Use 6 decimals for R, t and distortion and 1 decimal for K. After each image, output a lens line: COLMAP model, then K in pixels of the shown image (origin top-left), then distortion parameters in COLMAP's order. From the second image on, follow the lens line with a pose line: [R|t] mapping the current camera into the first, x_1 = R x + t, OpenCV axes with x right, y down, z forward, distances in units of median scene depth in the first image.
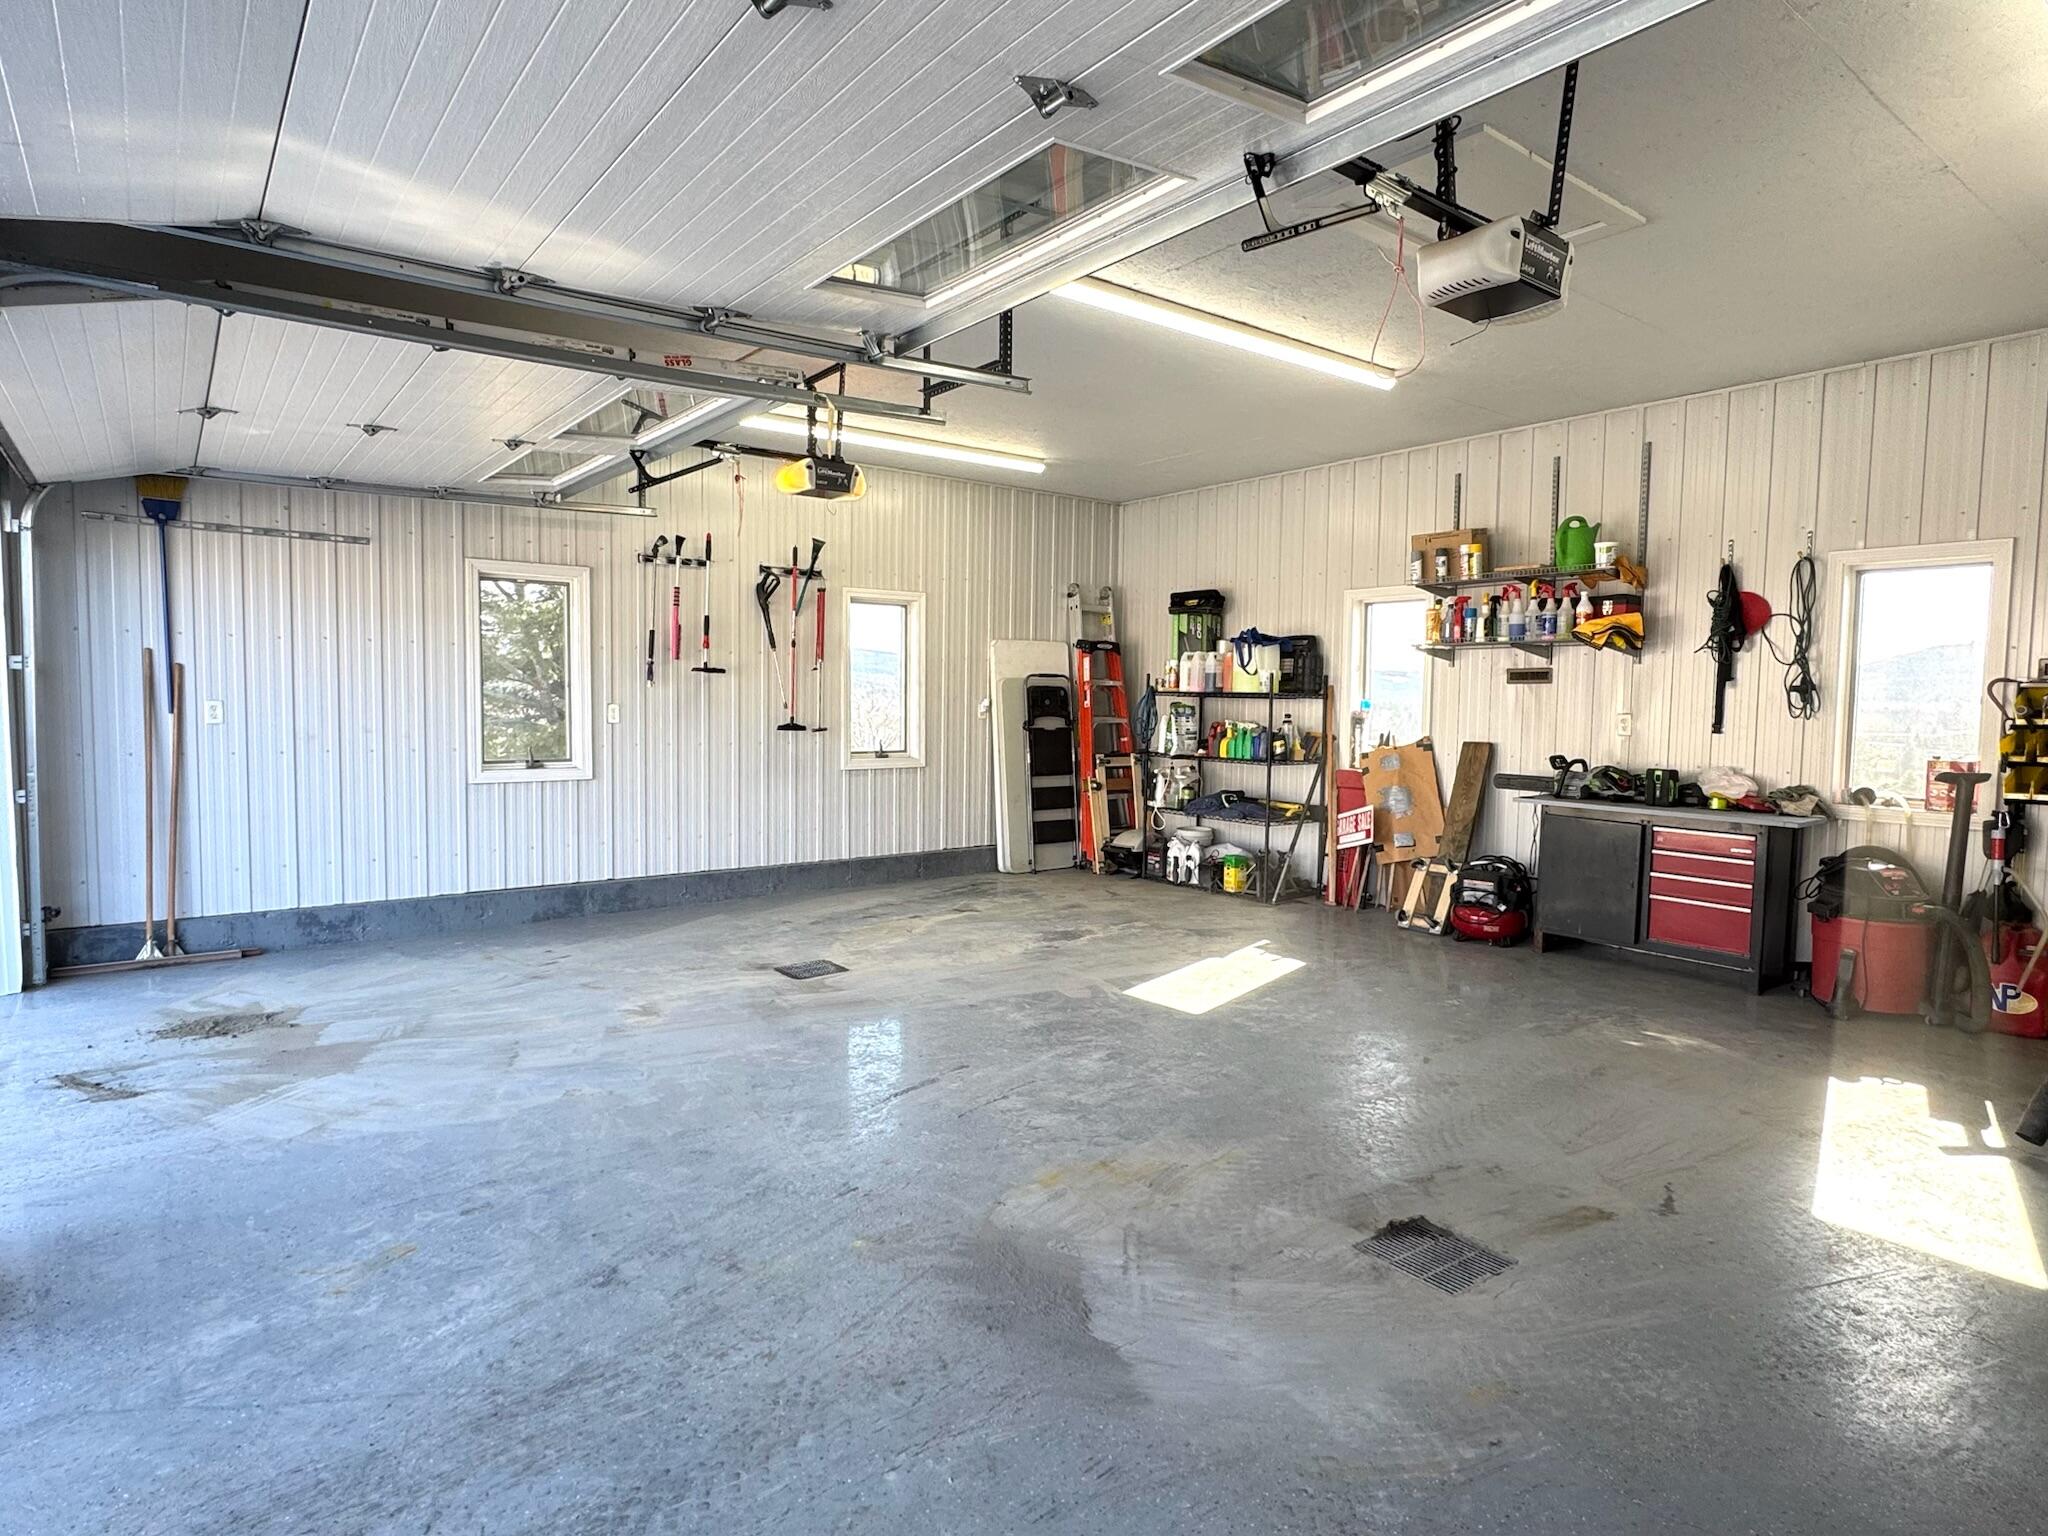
lens RADIAL K [[1131.3, 0, 1016.6], [0, 1131.3, 763.0], [0, 0, 1]] dist [0.002379, 0.000708]
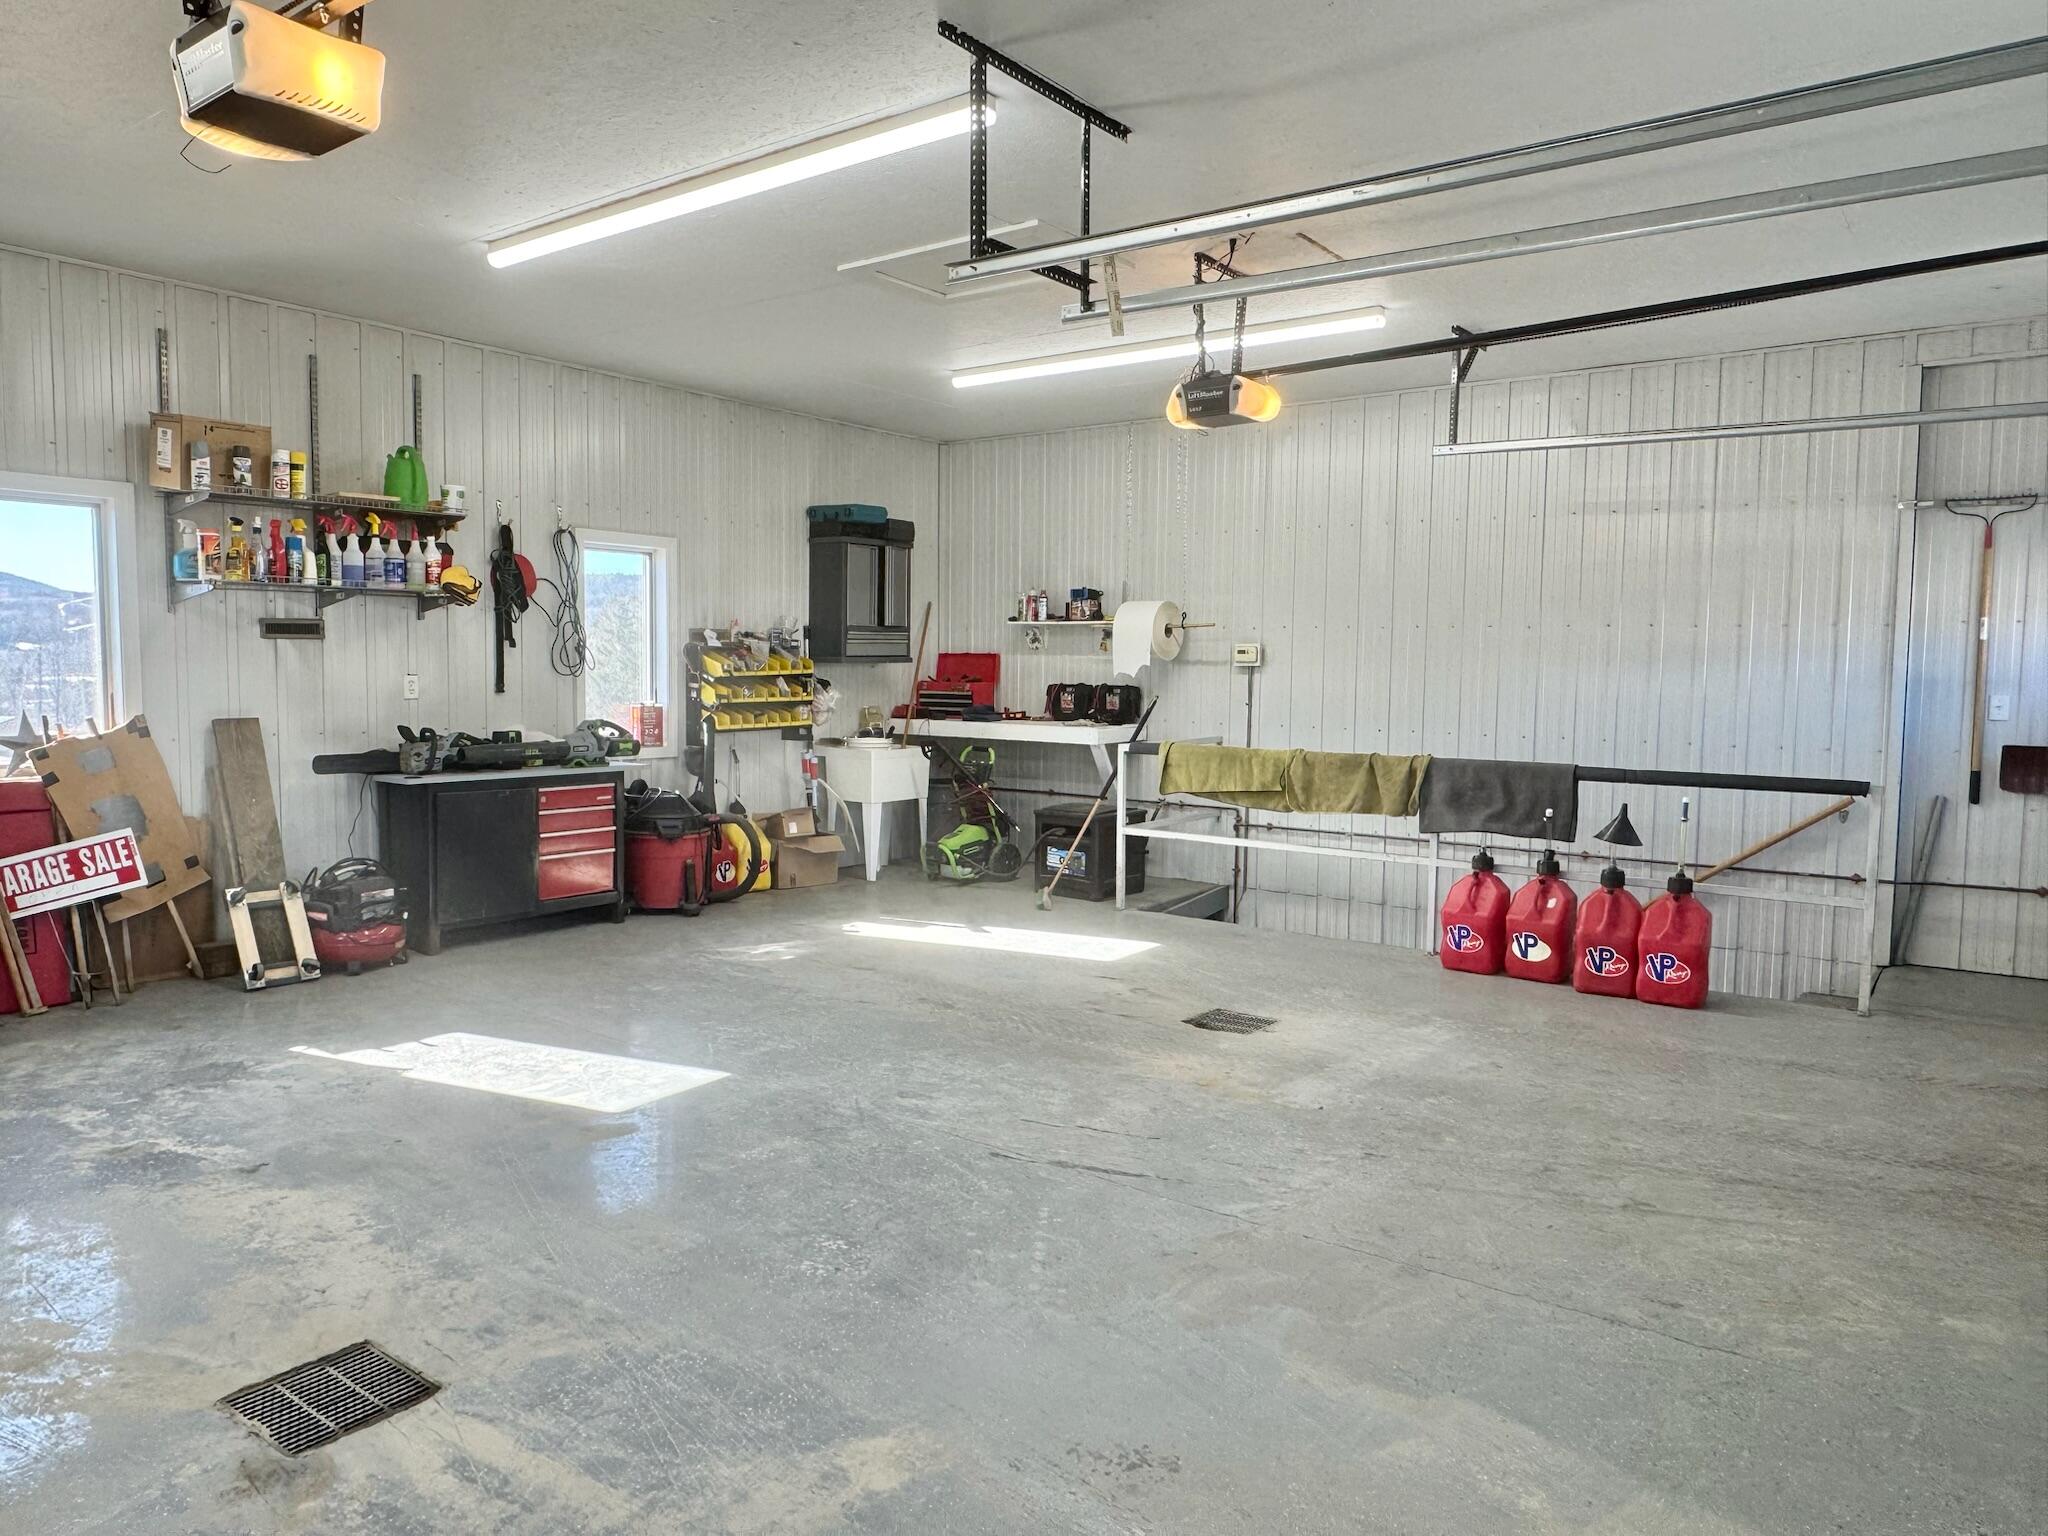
lens RADIAL K [[1341.9, 0, 1021.2], [0, 1341.9, 758.2], [0, 0, 1]] dist [-0.001846, 0.002721]
pose [[-0.273215, -0.082529, 0.958406, -0.857295], [0.045428, 0.994094, 0.098552, -0.084069], [-0.960880, 0.070464, -0.267852, 1.147166]]
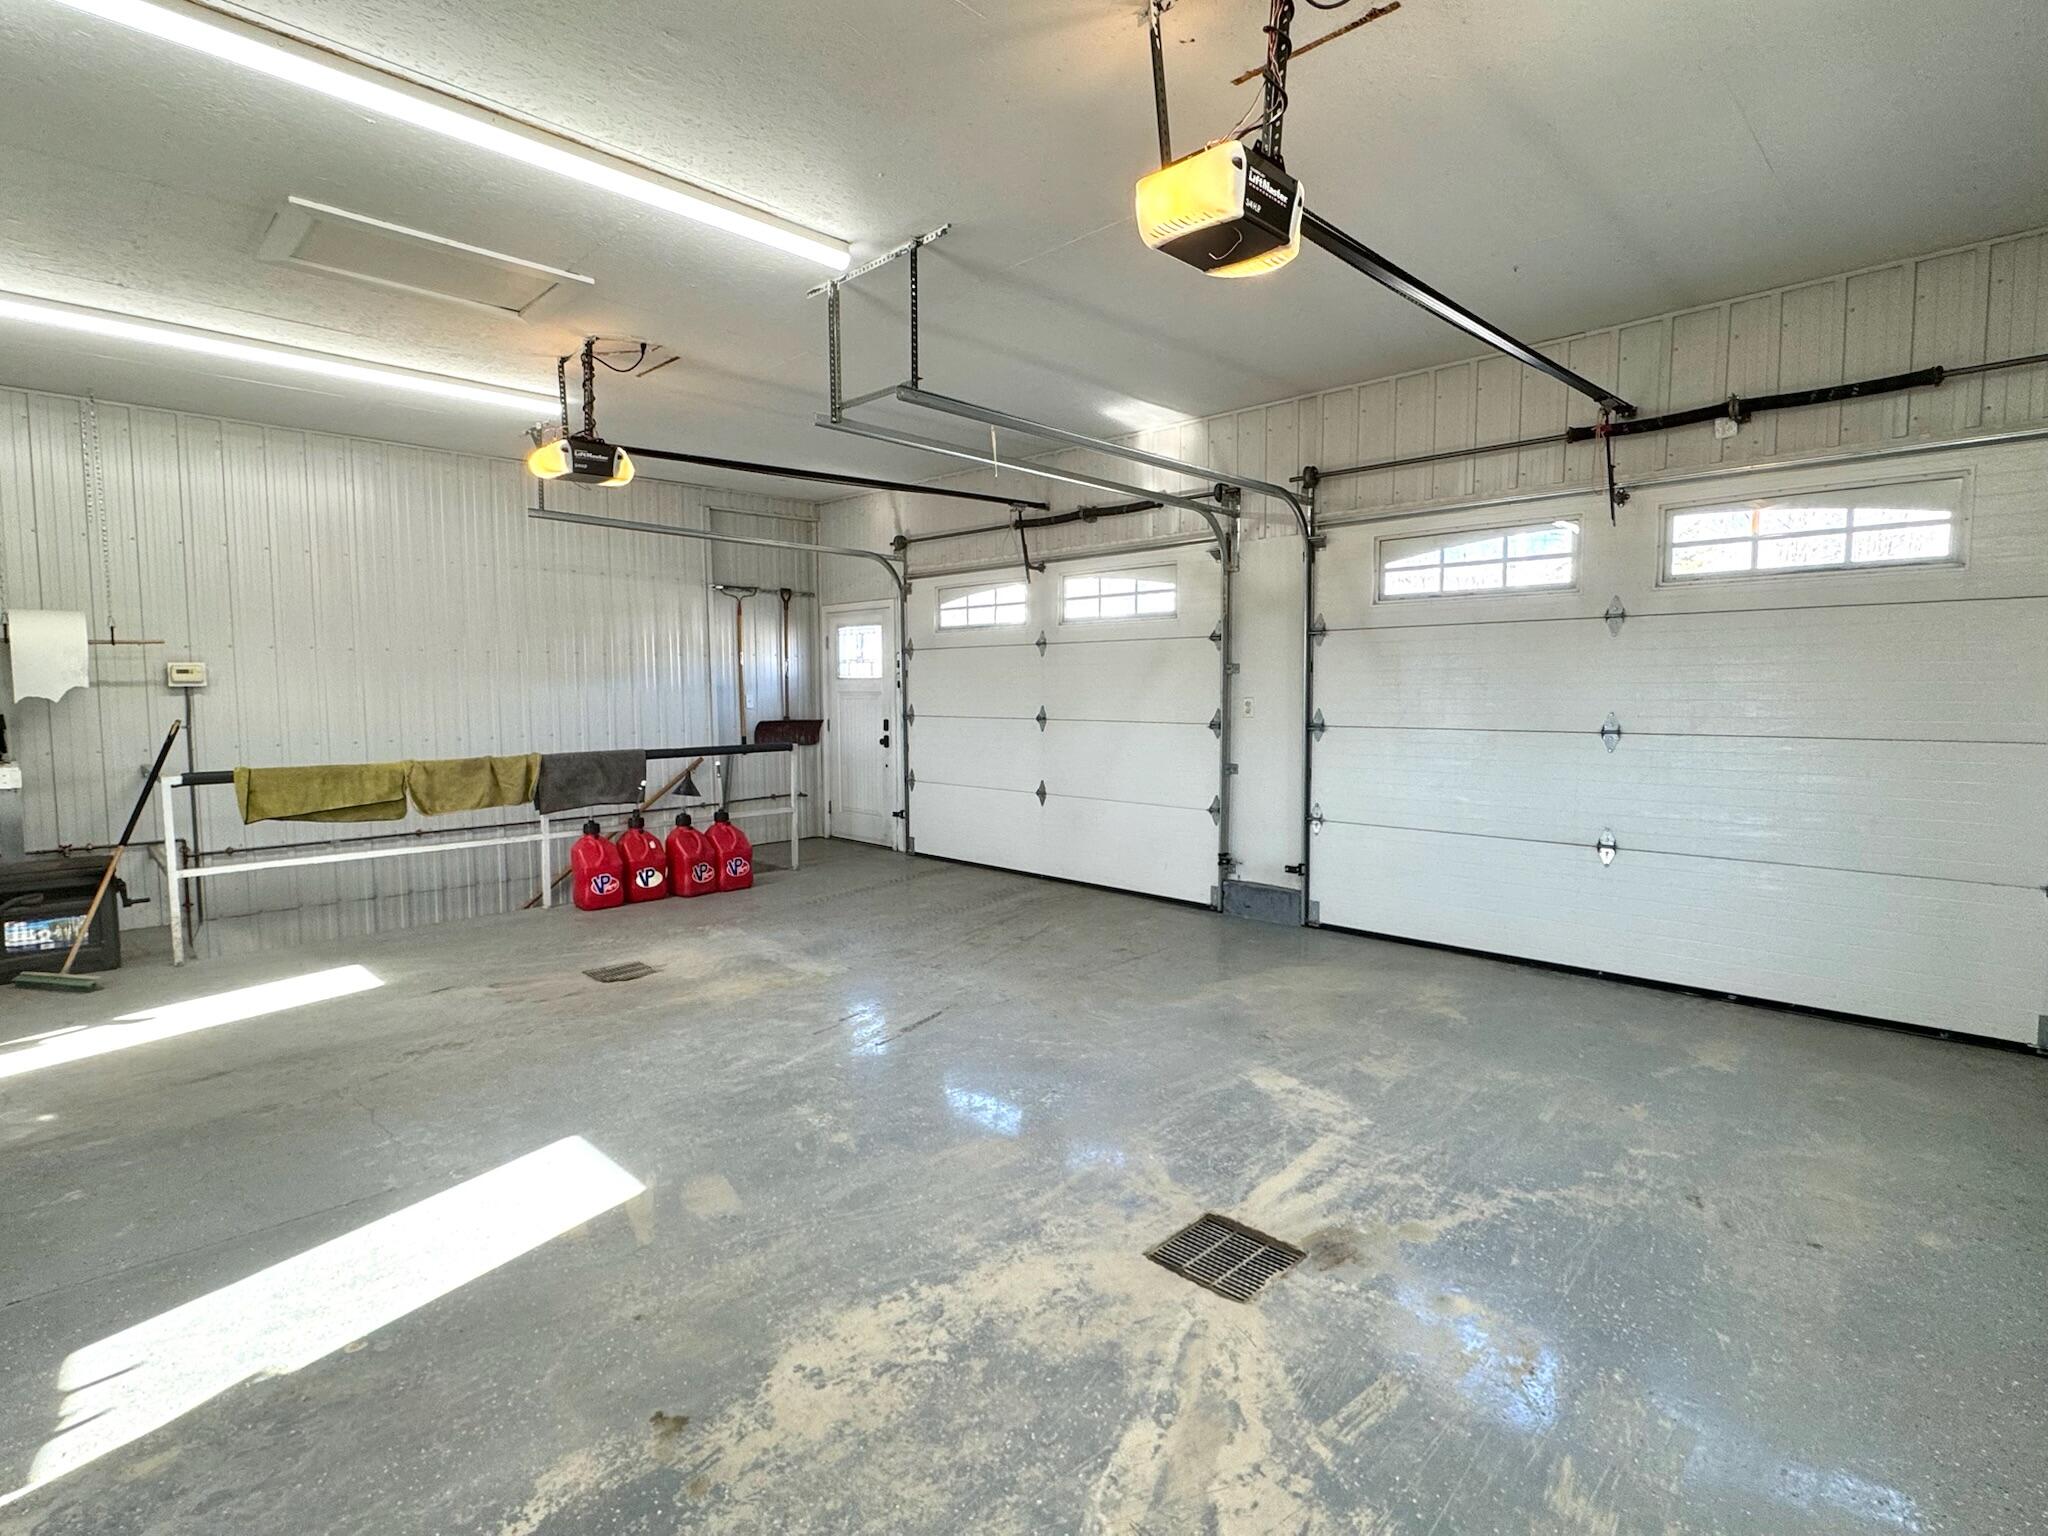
lens RADIAL K [[1023.3, 0, 1019.7], [0, 1023.3, 760.8], [0, 0, 1]] dist [-0.005990, 0.000786]
pose [[-0.990740, 0.005427, -0.135664, -0.045377], [-0.013070, 0.990748, 0.135085, -0.112069], [0.135142, 0.135607, -0.981503, 1.806728]]
